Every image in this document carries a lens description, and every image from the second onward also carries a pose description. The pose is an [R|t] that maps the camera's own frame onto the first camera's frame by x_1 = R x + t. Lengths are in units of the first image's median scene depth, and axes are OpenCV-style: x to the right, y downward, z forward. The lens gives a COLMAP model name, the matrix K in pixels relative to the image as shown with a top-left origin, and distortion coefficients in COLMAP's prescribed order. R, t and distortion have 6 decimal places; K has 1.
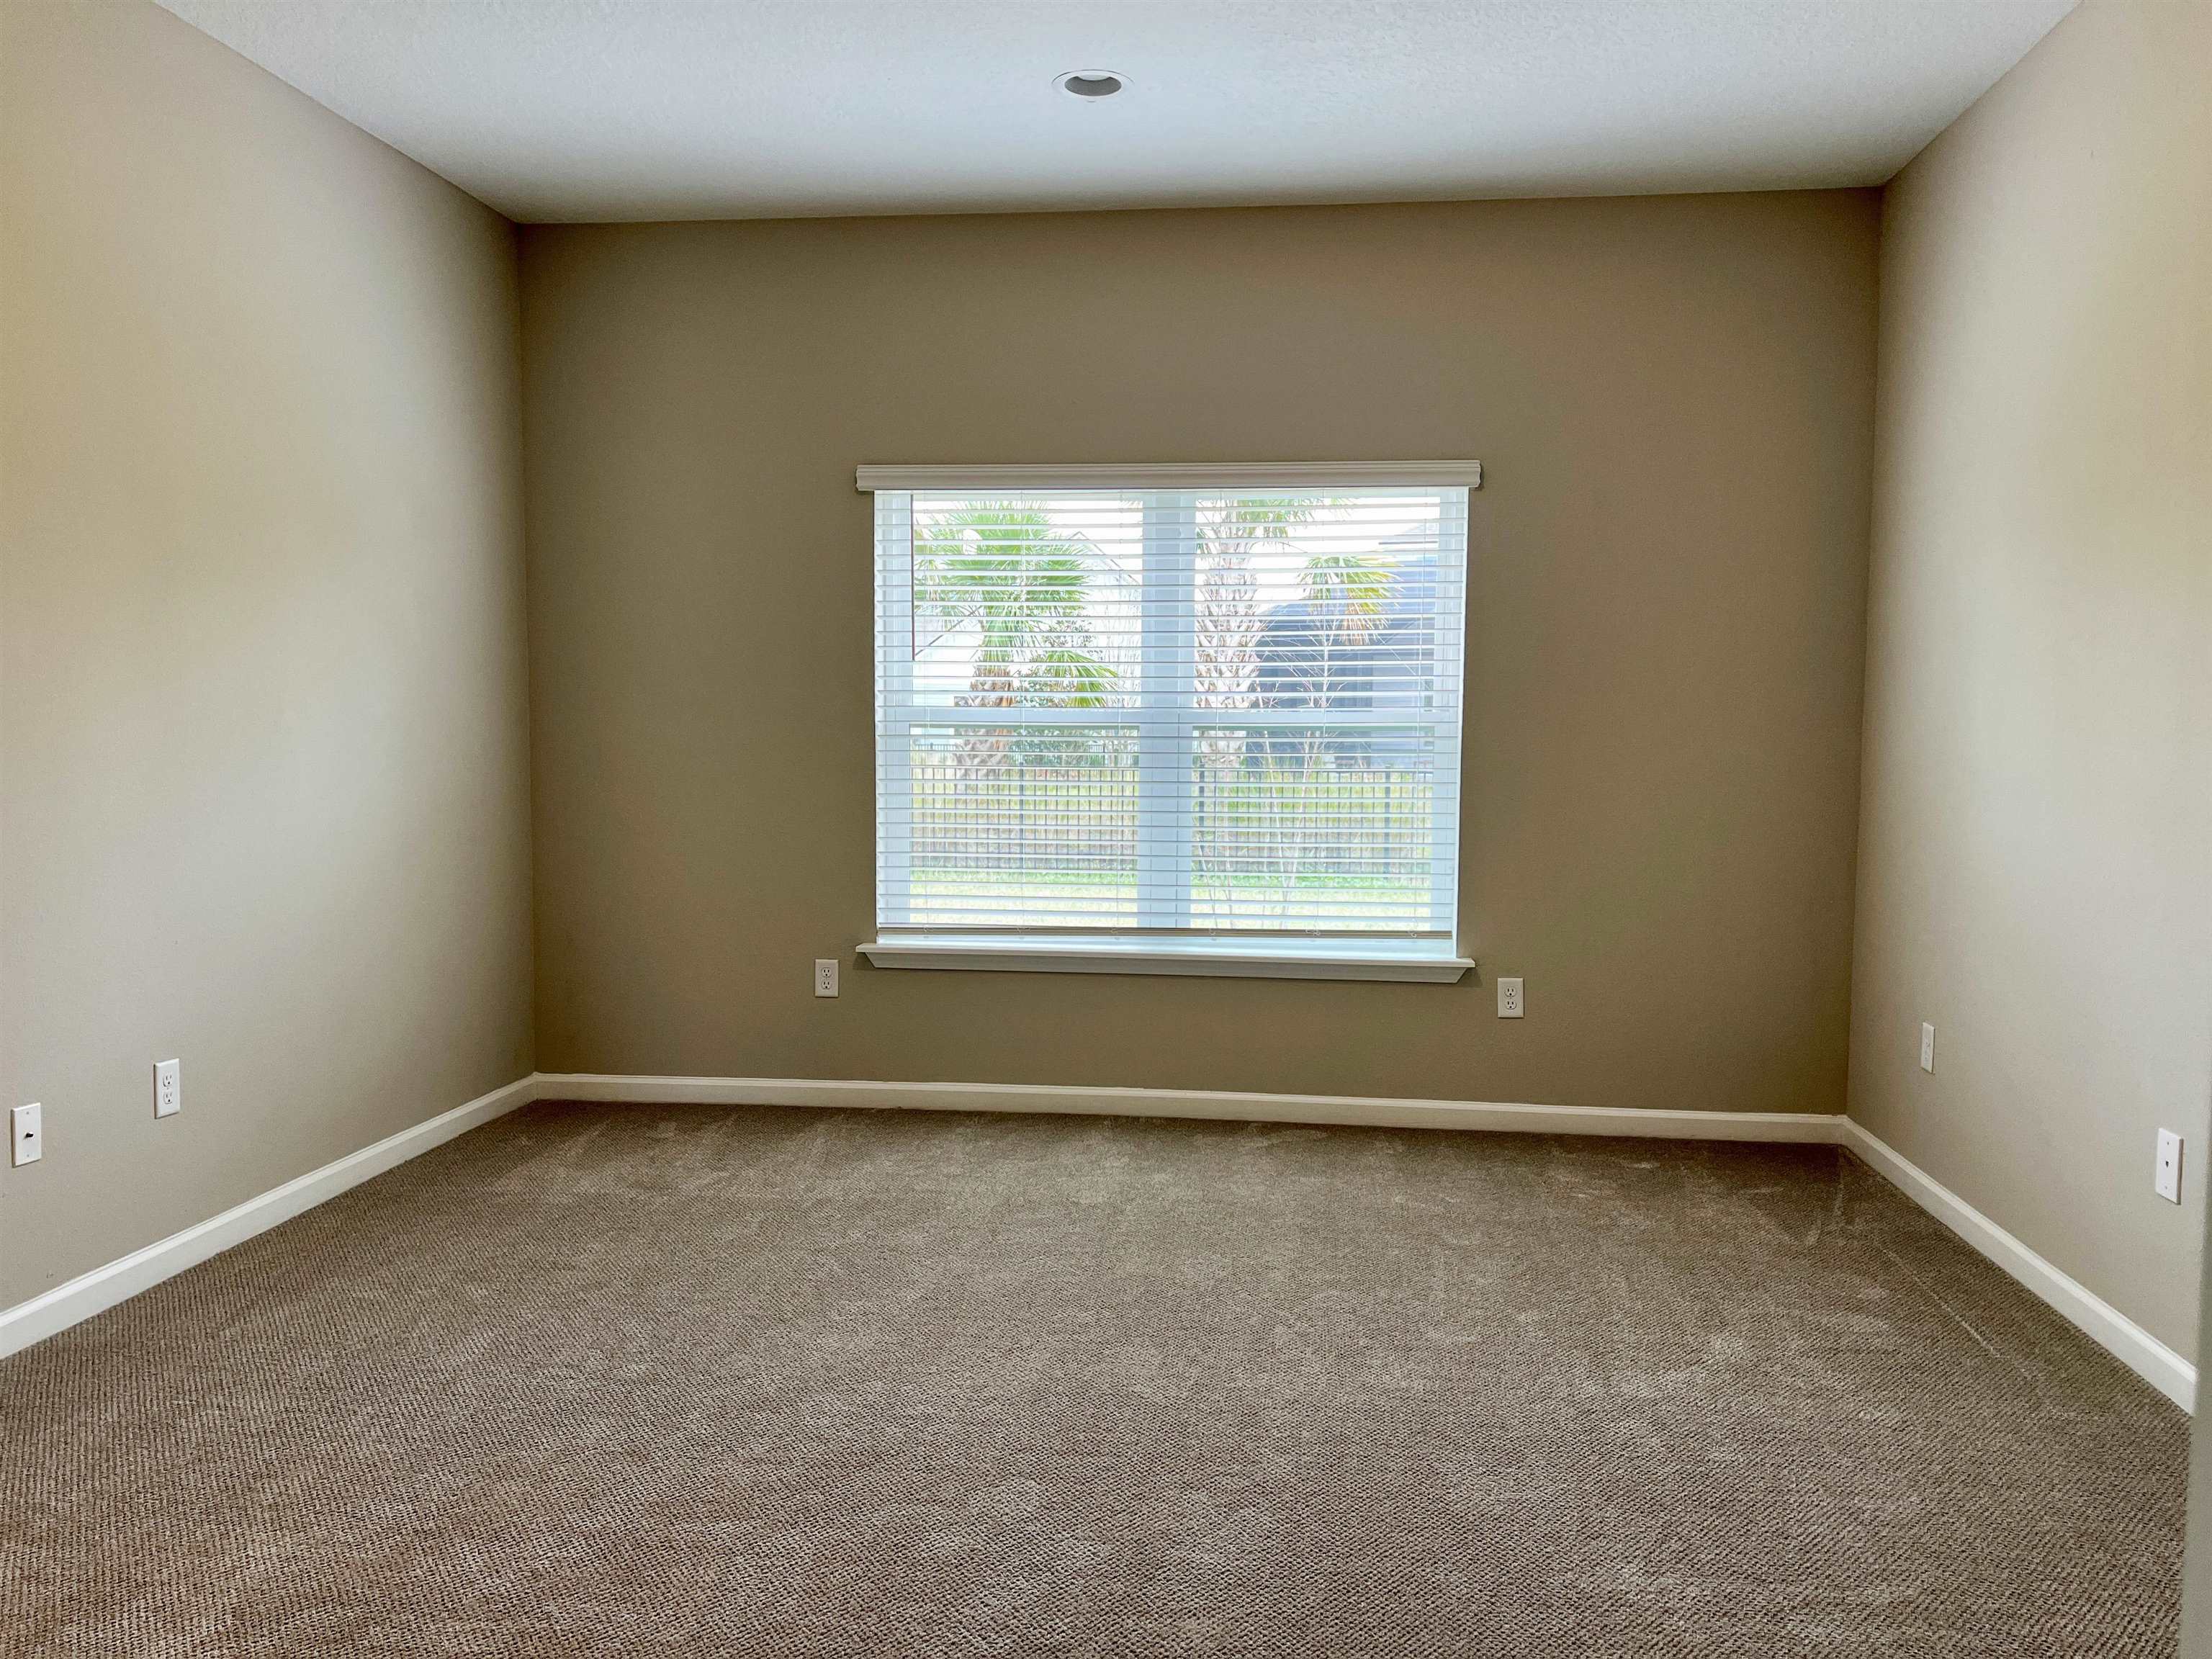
lens RADIAL K [[1644.3, 0, 1106.0], [0, 1644.3, 829.5], [0, 0, 1]] dist [0.088874, -0.104926]
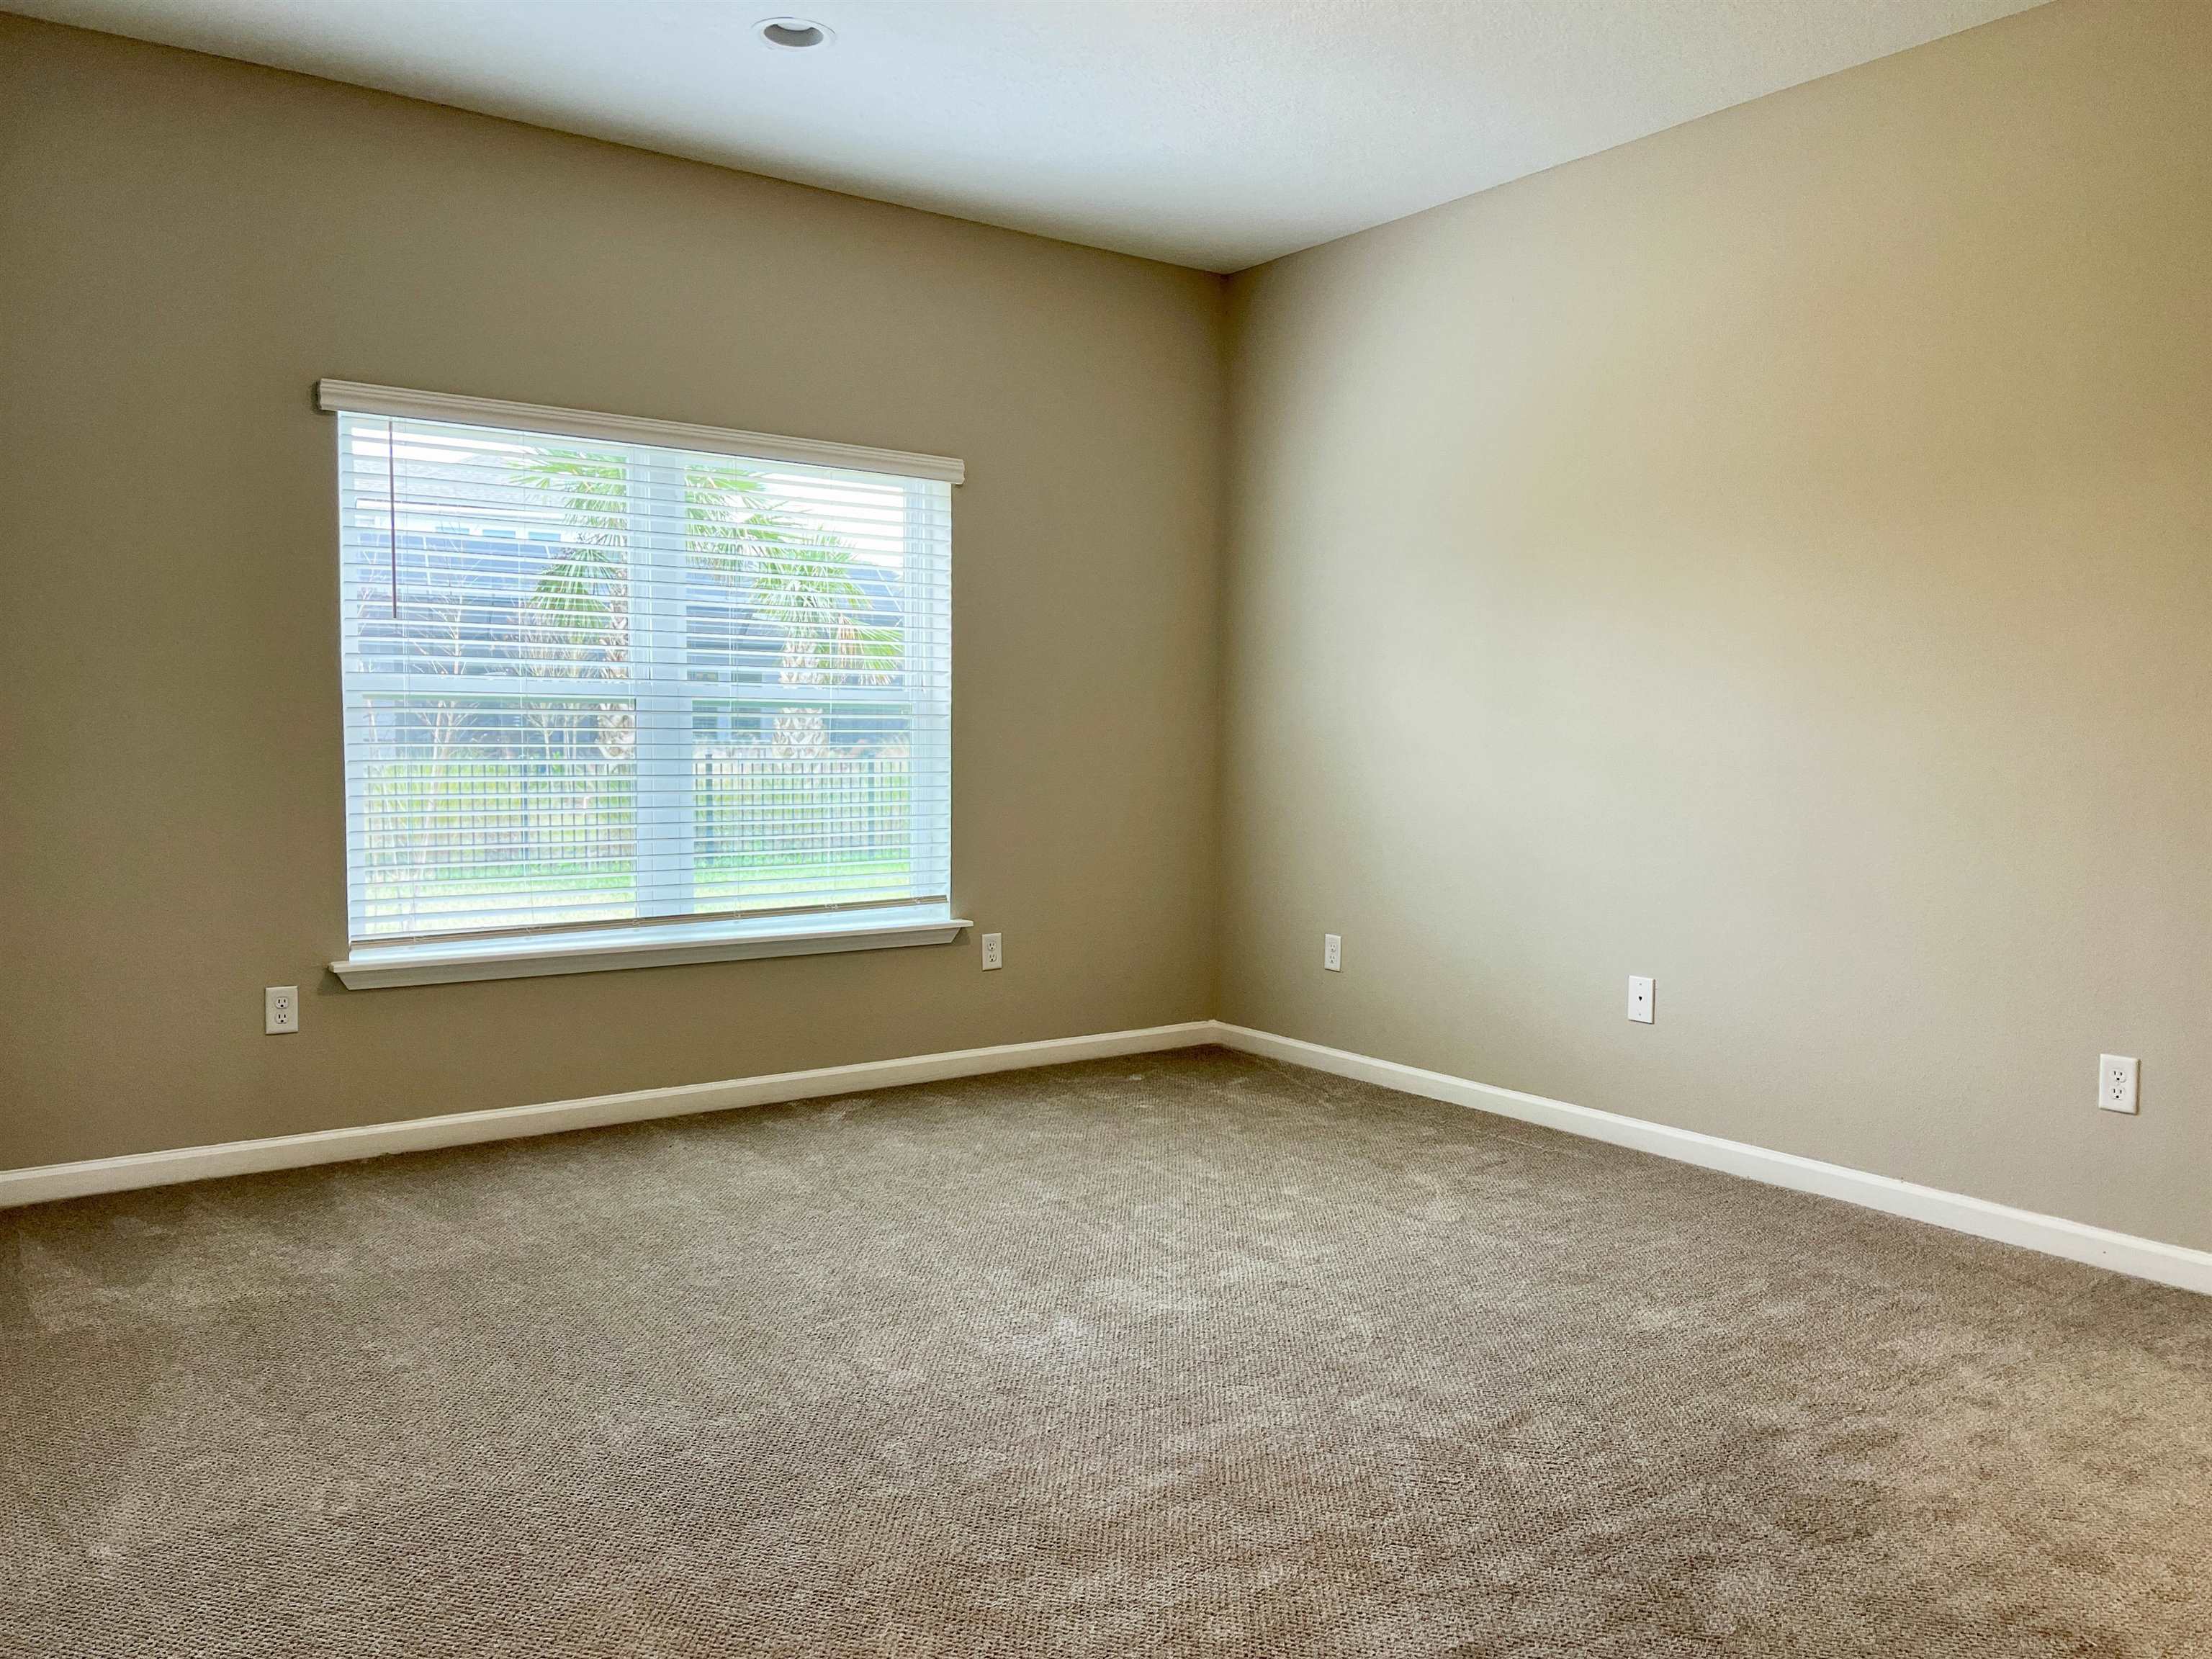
lens RADIAL K [[1681.8, 0, 1106.0], [0, 1681.8, 829.5], [0, 0, 1]] dist [0.103799, -0.106959]
pose [[0.743108, -0.041985, 0.667853, -0.445778], [0.035506, 0.999098, 0.023302, -0.003258], [-0.668229, 0.006396, 0.743928, 0.113510]]
